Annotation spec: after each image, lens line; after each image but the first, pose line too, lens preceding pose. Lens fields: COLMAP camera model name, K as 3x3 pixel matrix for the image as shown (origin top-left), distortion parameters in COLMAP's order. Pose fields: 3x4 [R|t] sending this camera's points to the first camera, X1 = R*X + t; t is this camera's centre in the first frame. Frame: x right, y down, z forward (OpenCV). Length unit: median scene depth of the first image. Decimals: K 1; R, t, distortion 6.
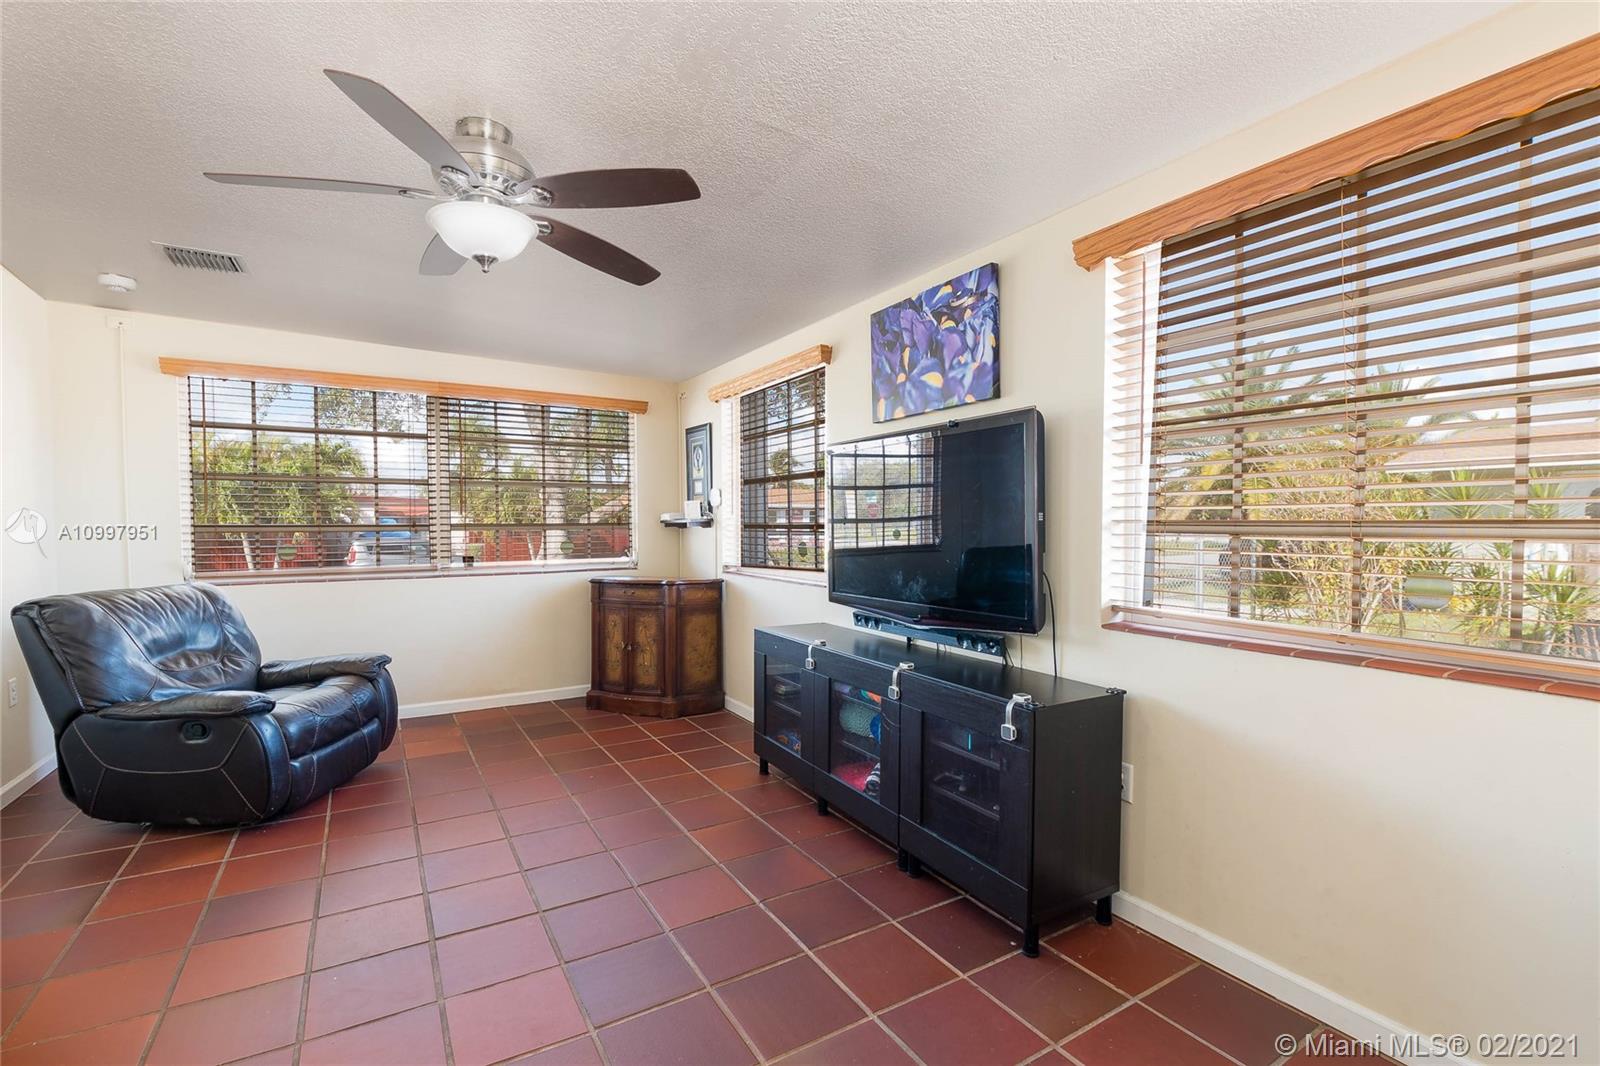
lens RADIAL K [[719.7, 0, 803.5], [0, 719.7, 543.3], [0, 0, 1]] dist [0.017109, -0.026088]
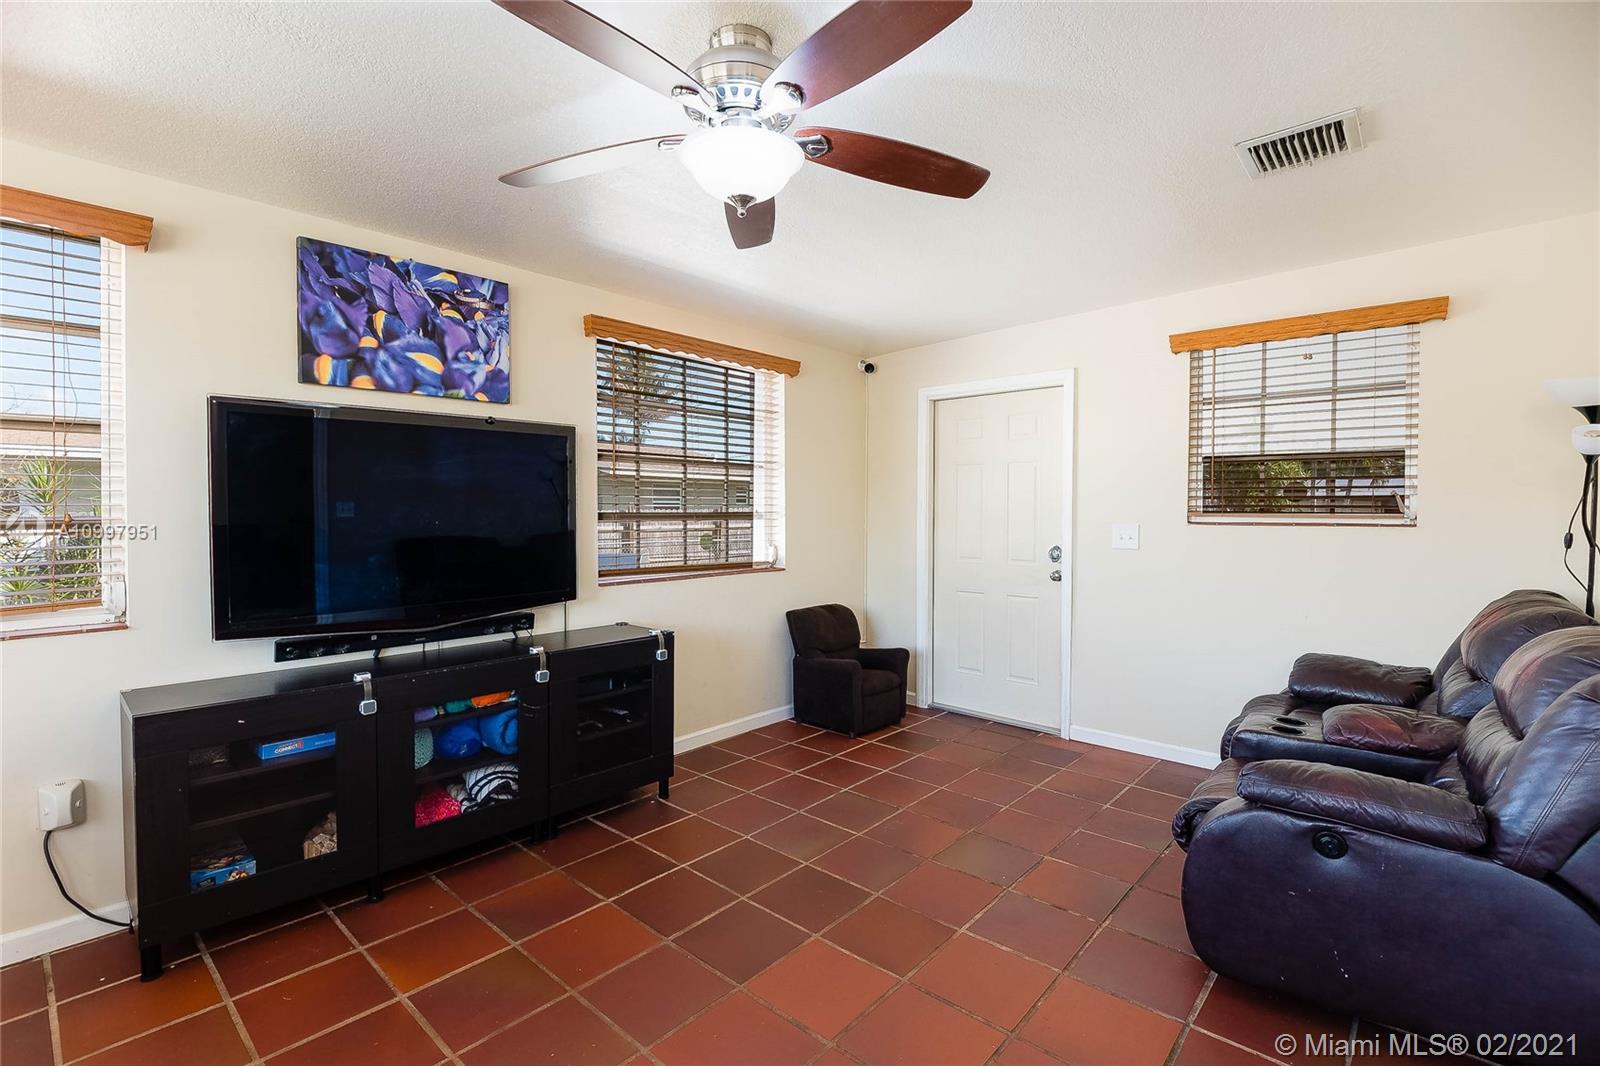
lens RADIAL K [[719.7, 0, 803.5], [0, 719.7, 543.3], [0, 0, 1]] dist [0.017109, -0.026088]
pose [[-0.304664, -0.025486, 0.952119, -0.898554], [0.043836, 0.998207, 0.040747, -0.009009], [-0.951451, 0.054151, -0.303000, 0.860162]]
